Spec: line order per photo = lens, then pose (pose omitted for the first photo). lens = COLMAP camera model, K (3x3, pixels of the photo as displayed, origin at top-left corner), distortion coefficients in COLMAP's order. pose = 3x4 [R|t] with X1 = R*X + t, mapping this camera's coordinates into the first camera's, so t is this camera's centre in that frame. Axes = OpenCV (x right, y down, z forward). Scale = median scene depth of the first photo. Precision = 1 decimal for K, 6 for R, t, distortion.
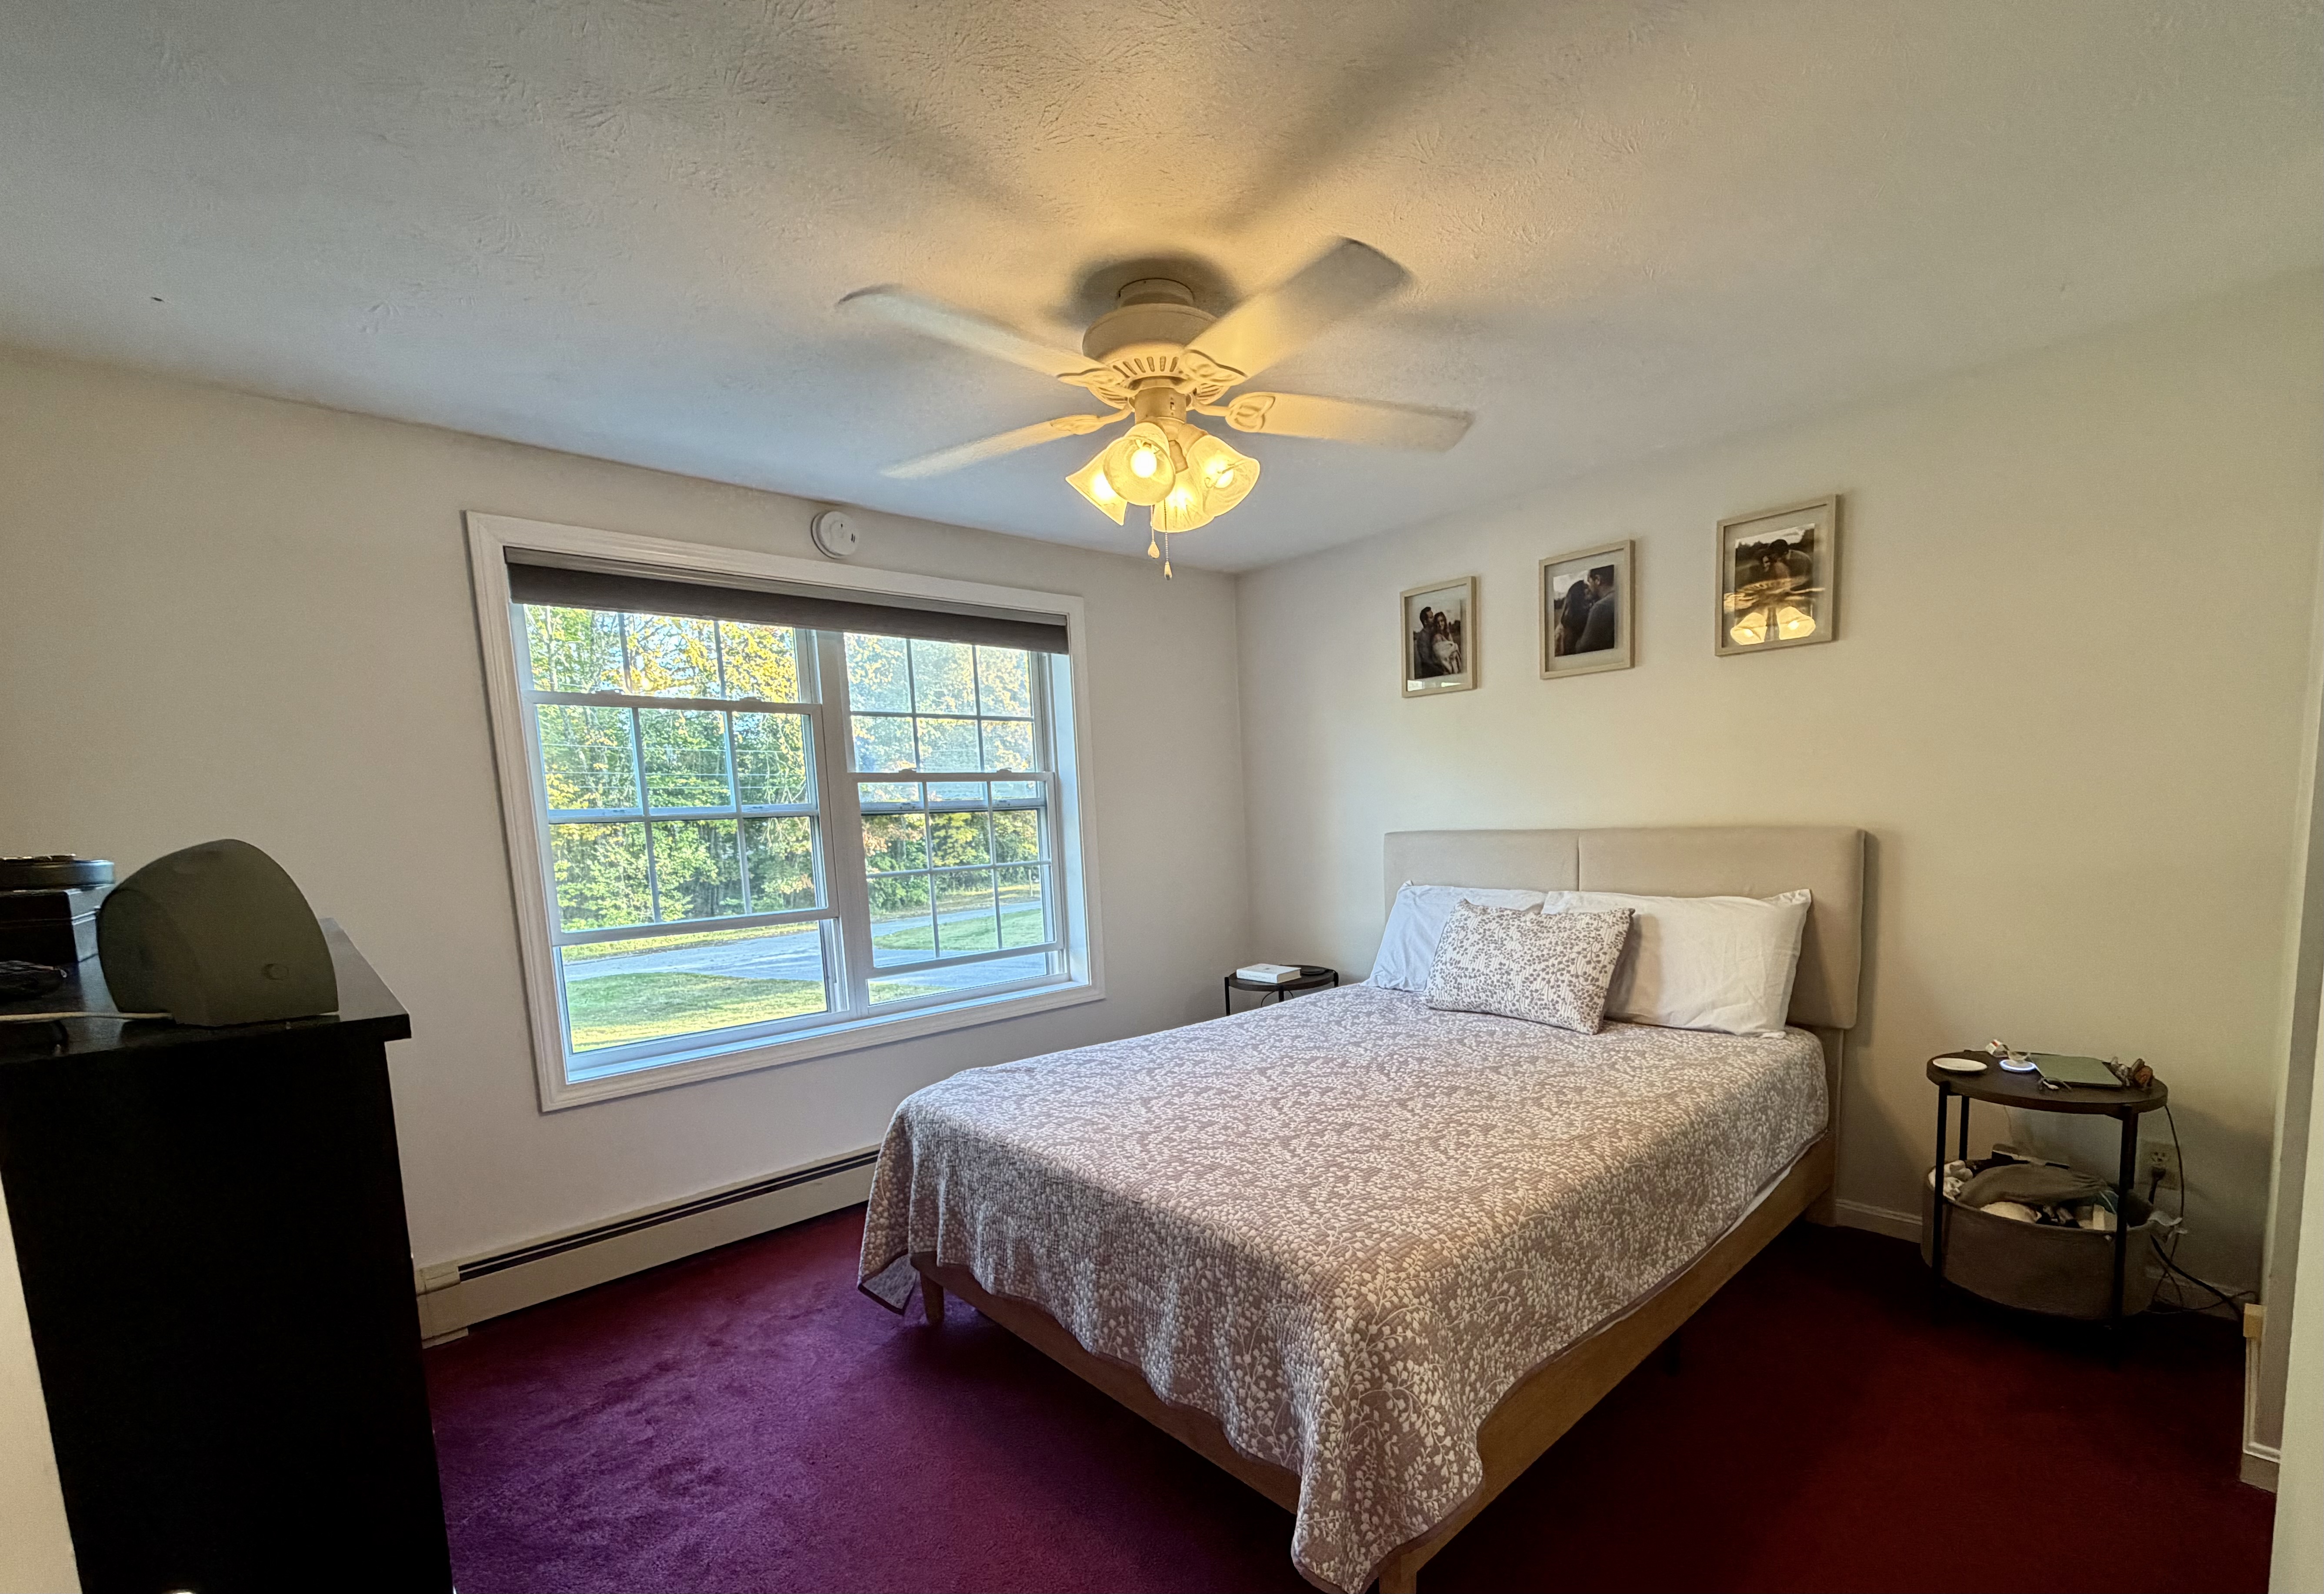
lens RADIAL K [[1083.1, 0, 1166.1], [0, 1083.1, 857.3], [0, 0, 1]] dist [0.046995, 0.000028]
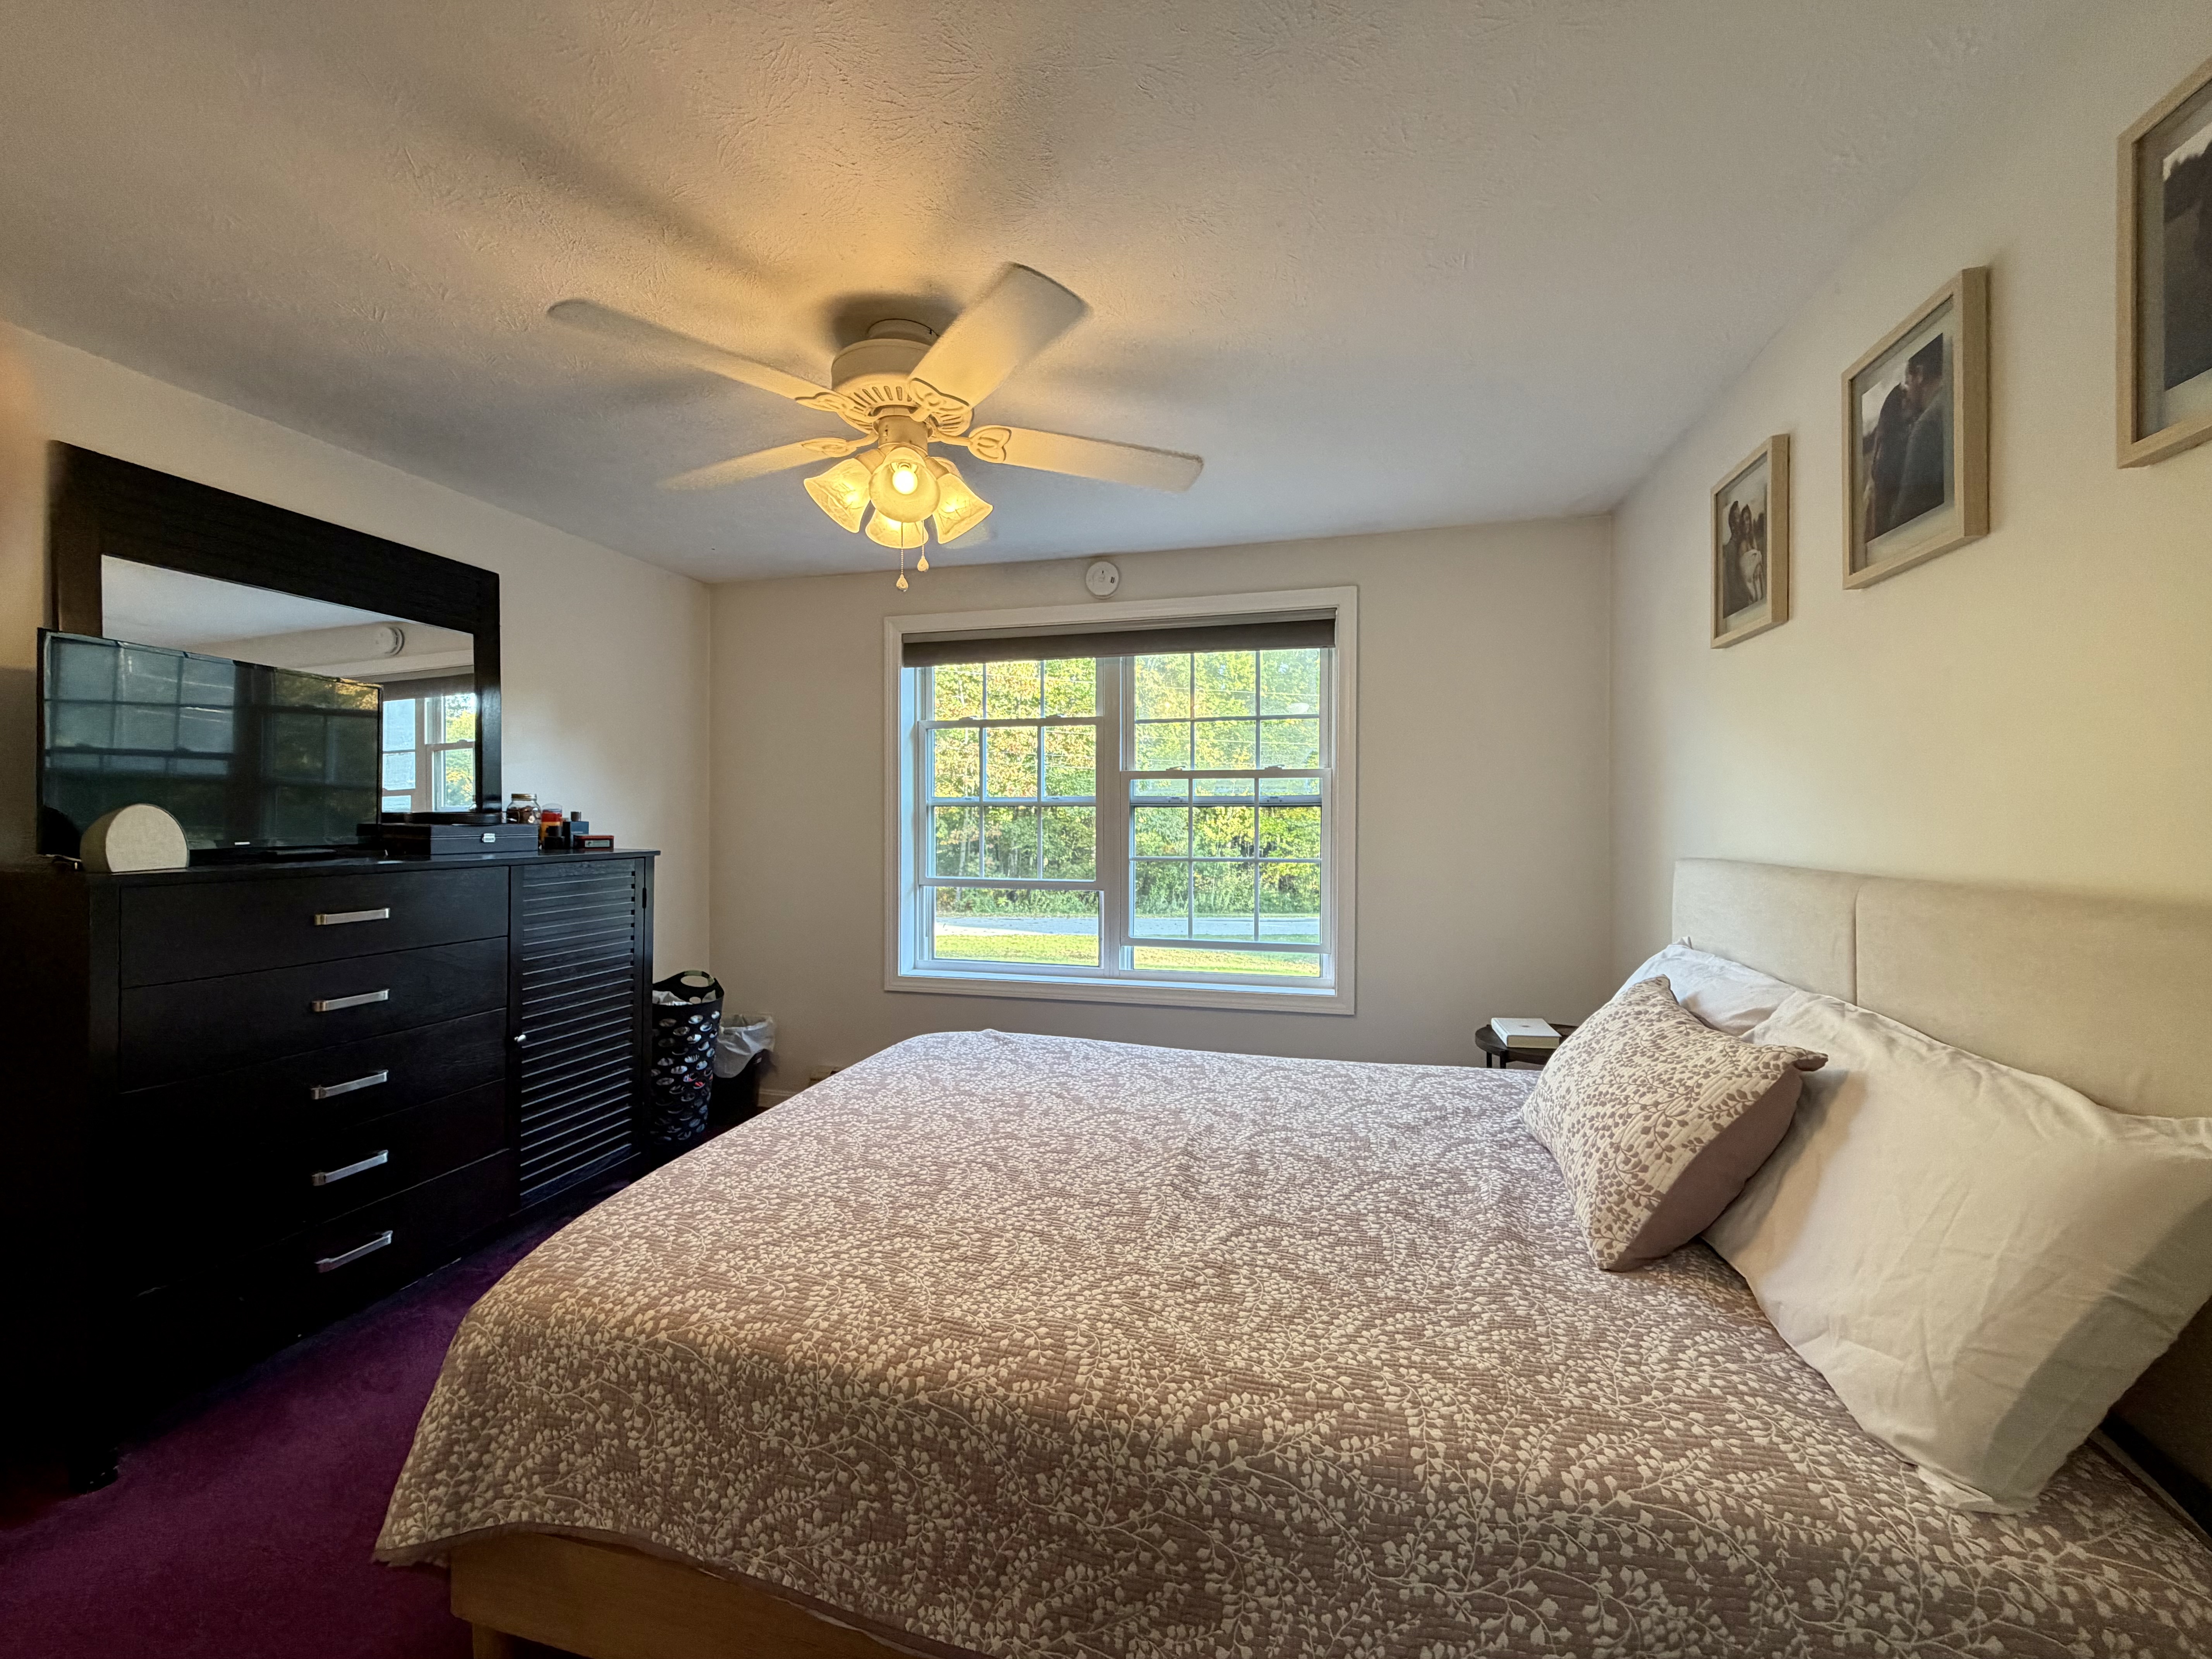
lens RADIAL K [[880.6, 0, 1098.6], [0, 880.6, 829.4], [0, 0, 1]] dist [0.000277, 0.000069]
pose [[0.521648, 0.049047, -0.851750, 0.514543], [-0.063906, 0.997788, 0.018317, -0.027944], [0.850764, 0.044877, 0.523629, 0.448695]]
